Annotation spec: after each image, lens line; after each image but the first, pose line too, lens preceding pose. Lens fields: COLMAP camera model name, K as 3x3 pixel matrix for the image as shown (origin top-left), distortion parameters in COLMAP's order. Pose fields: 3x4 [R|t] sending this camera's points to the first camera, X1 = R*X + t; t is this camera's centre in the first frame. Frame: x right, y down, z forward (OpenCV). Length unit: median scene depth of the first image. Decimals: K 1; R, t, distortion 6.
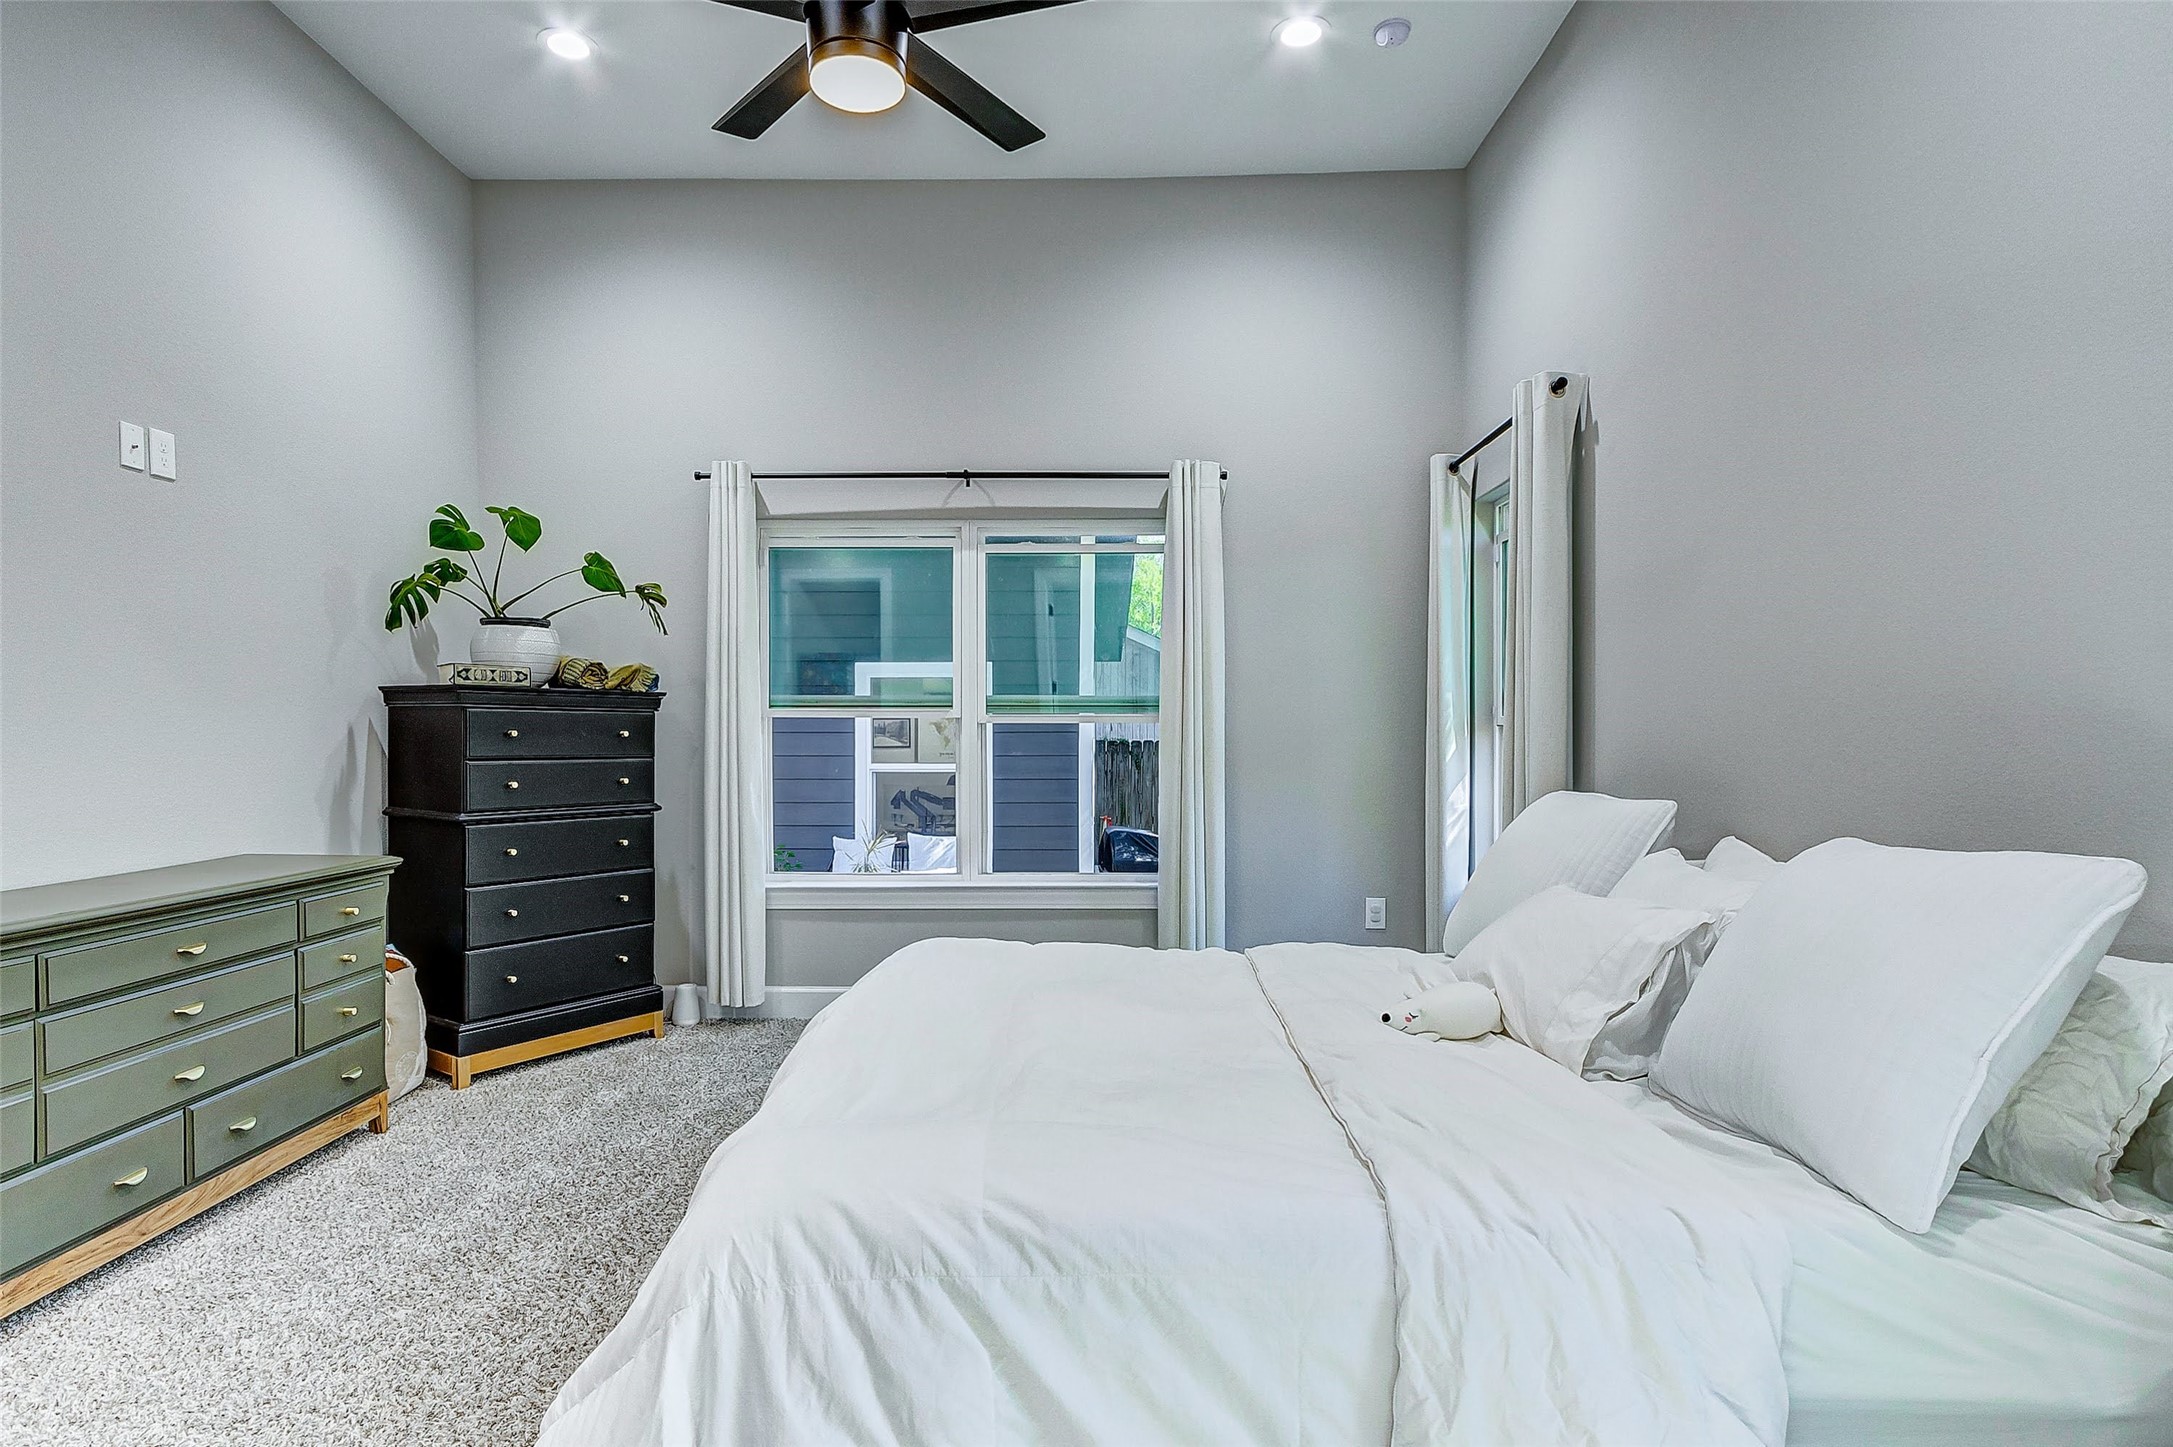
lens RADIAL K [[1165.6, 0, 1082.6], [0, 1165.6, 739.0], [0, 0, 1]] dist [0.000282, 0.000150]
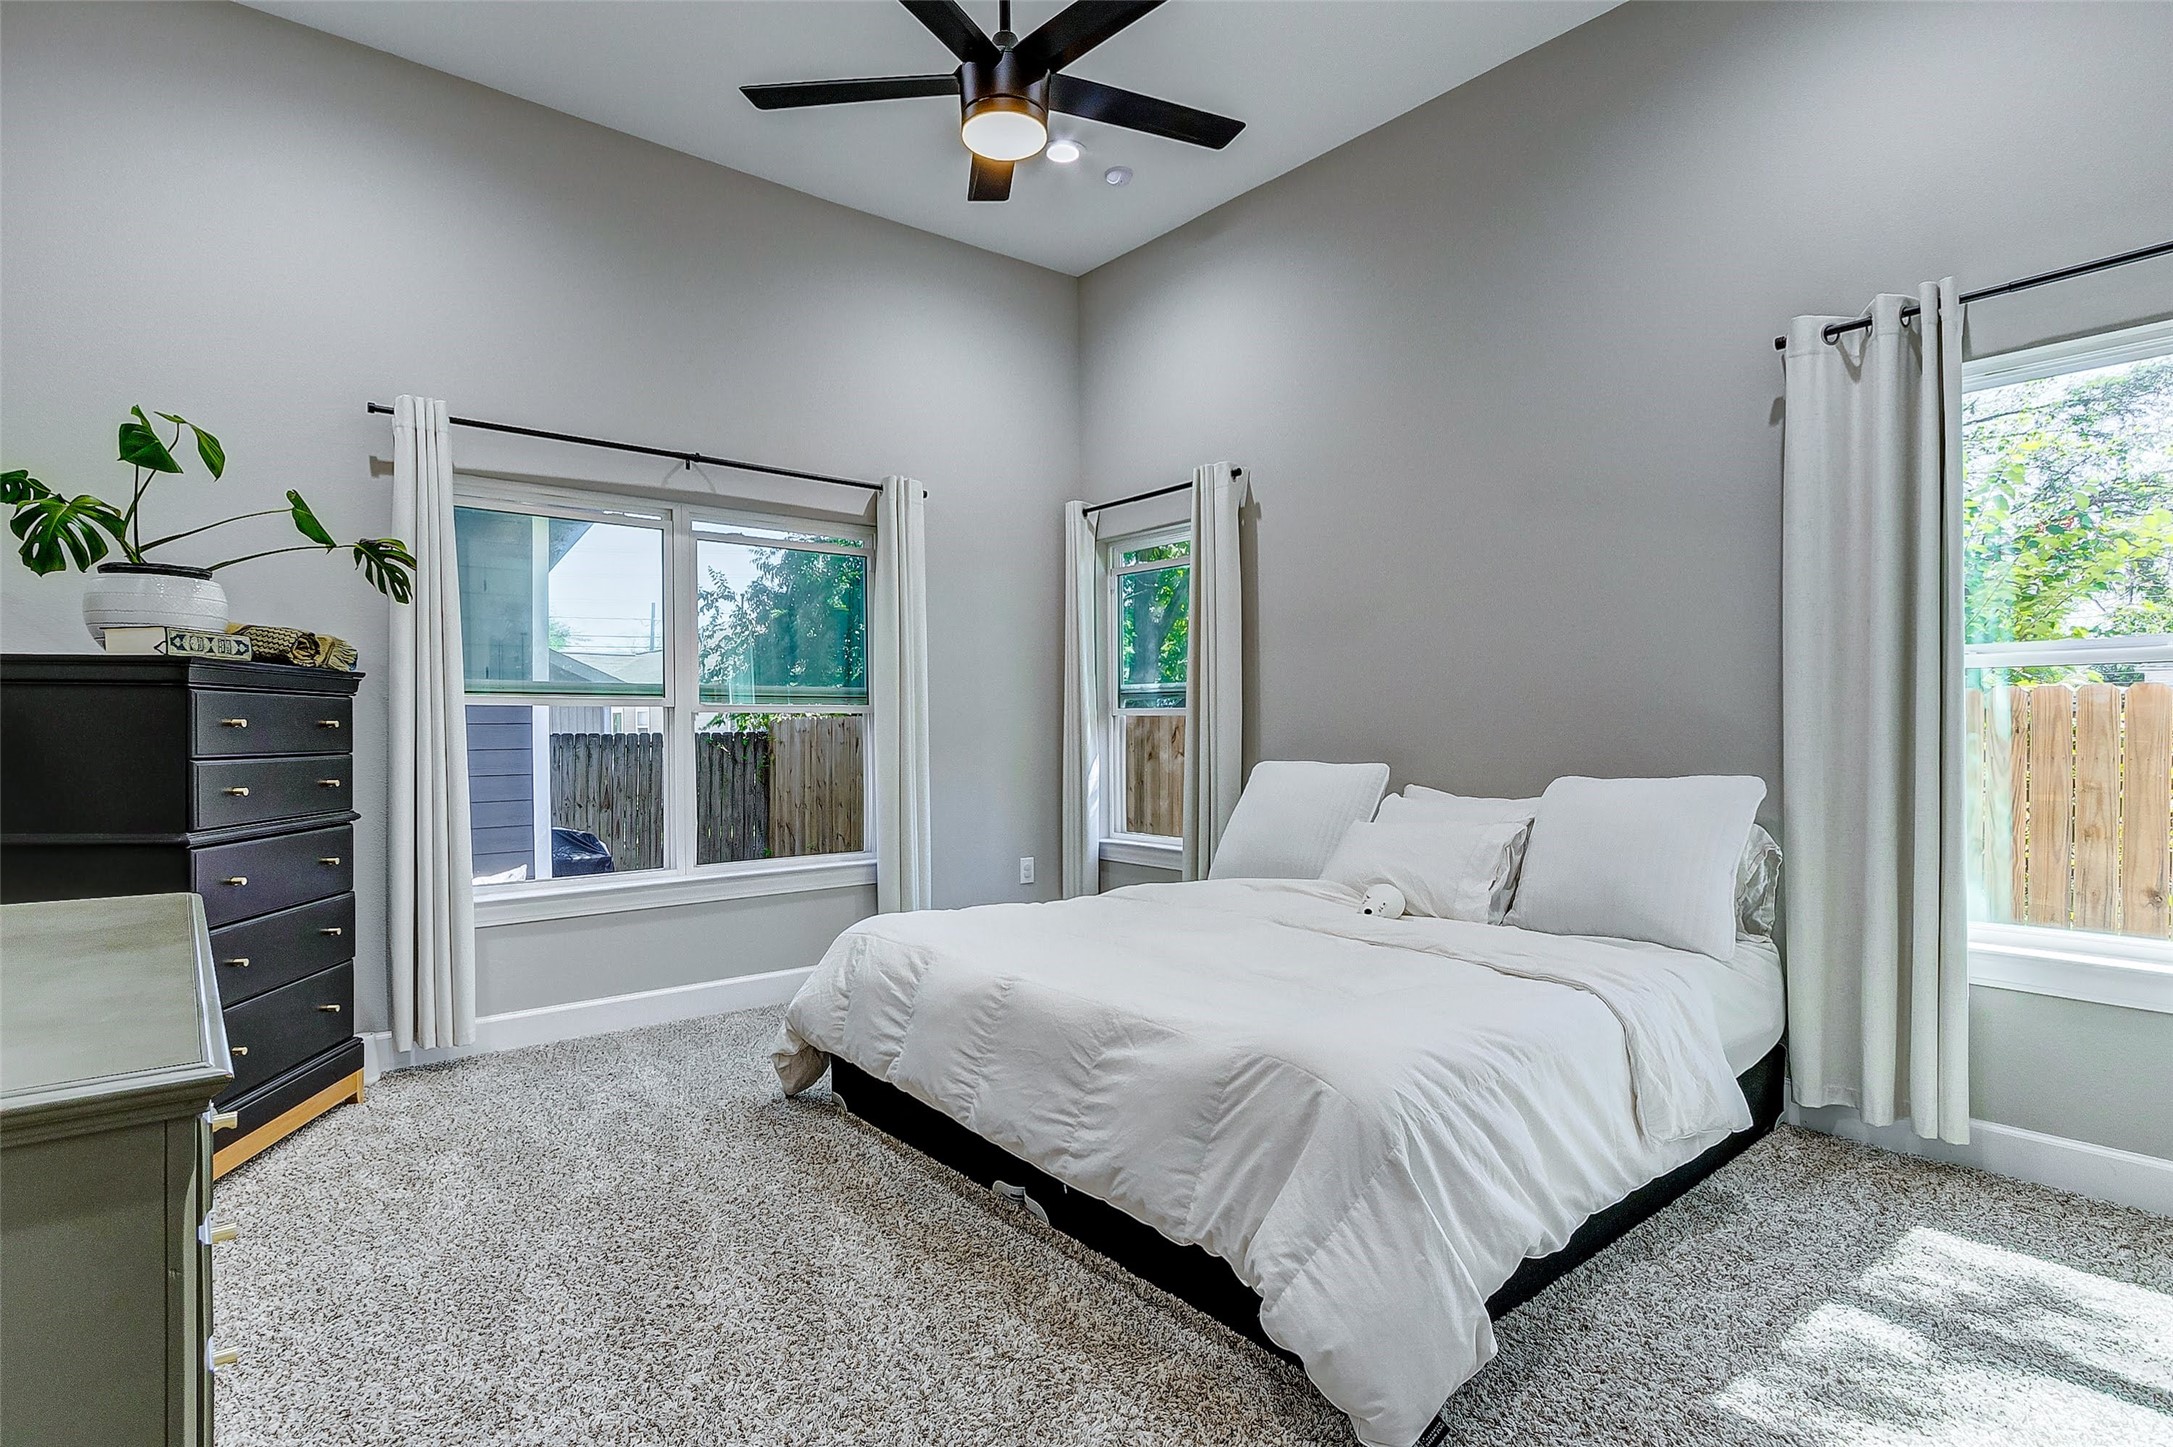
lens RADIAL K [[1116.1, 0, 1089.2], [0, 1116.1, 718.3], [0, 0, 1]] dist [0.014159, 0.000194]
pose [[0.753832, 0.000358, 0.657067, -0.510224], [0.007021, 0.999938, -0.008599, 0.001920], [-0.657029, 0.011095, 0.753783, 0.088015]]
